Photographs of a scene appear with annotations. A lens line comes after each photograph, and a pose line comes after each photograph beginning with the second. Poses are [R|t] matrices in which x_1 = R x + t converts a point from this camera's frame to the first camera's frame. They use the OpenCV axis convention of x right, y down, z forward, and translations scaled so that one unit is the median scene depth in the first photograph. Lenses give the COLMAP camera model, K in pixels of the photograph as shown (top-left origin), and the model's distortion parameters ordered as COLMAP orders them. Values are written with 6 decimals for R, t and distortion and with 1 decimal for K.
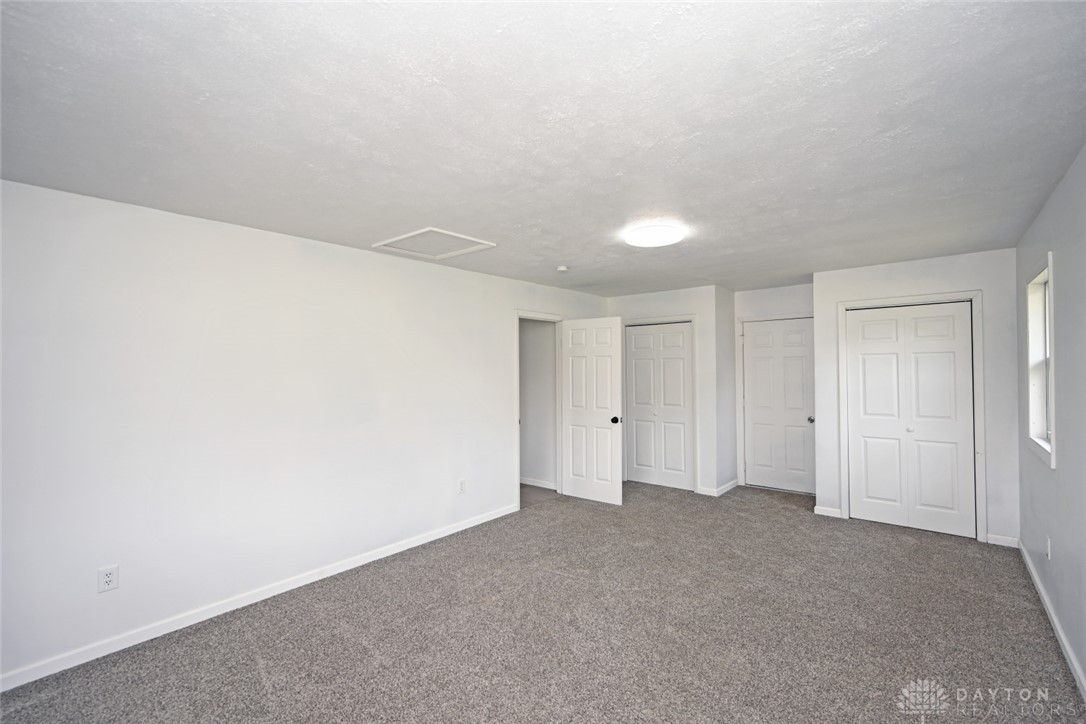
lens RADIAL K [[470.5, 0, 543.0], [0, 470.5, 362.0], [0, 0, 1]] dist [-0.001376, -0.000032]
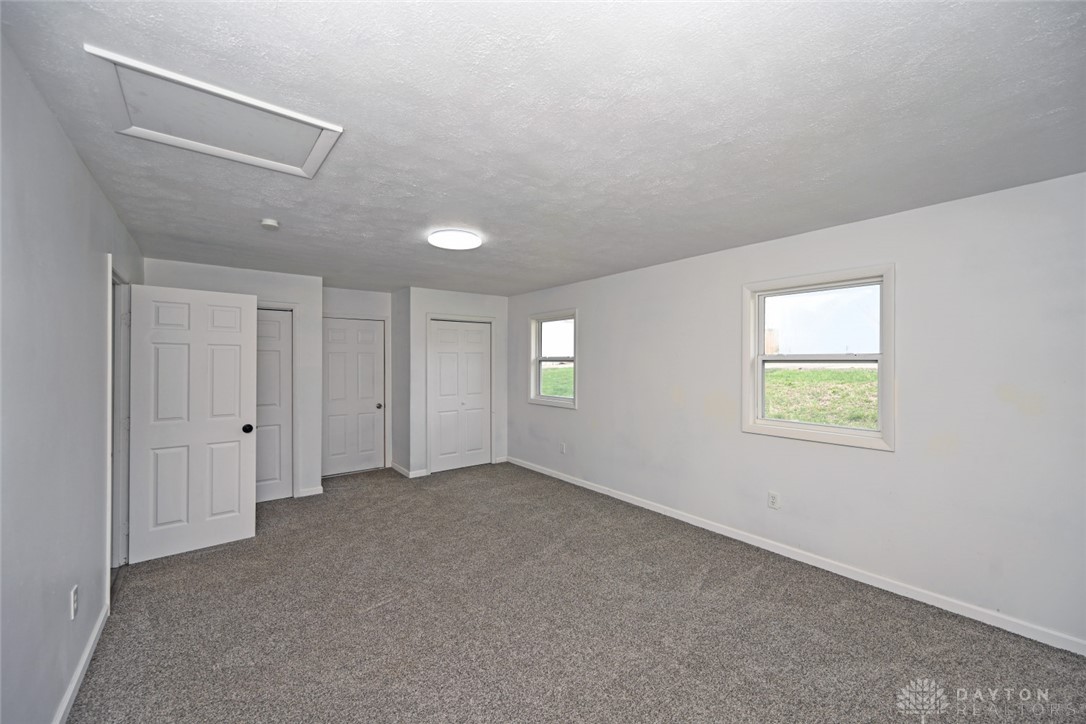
lens RADIAL K [[434.5, 0, 543.0], [0, 434.5, 362.0], [0, 0, 1]] dist [0.000824, -0.000012]
pose [[0.191667, 0.007723, 0.981430, -0.457567], [-0.014886, 0.999877, -0.004961, 0.010633], [-0.981347, -0.013659, 0.191758, 0.395758]]
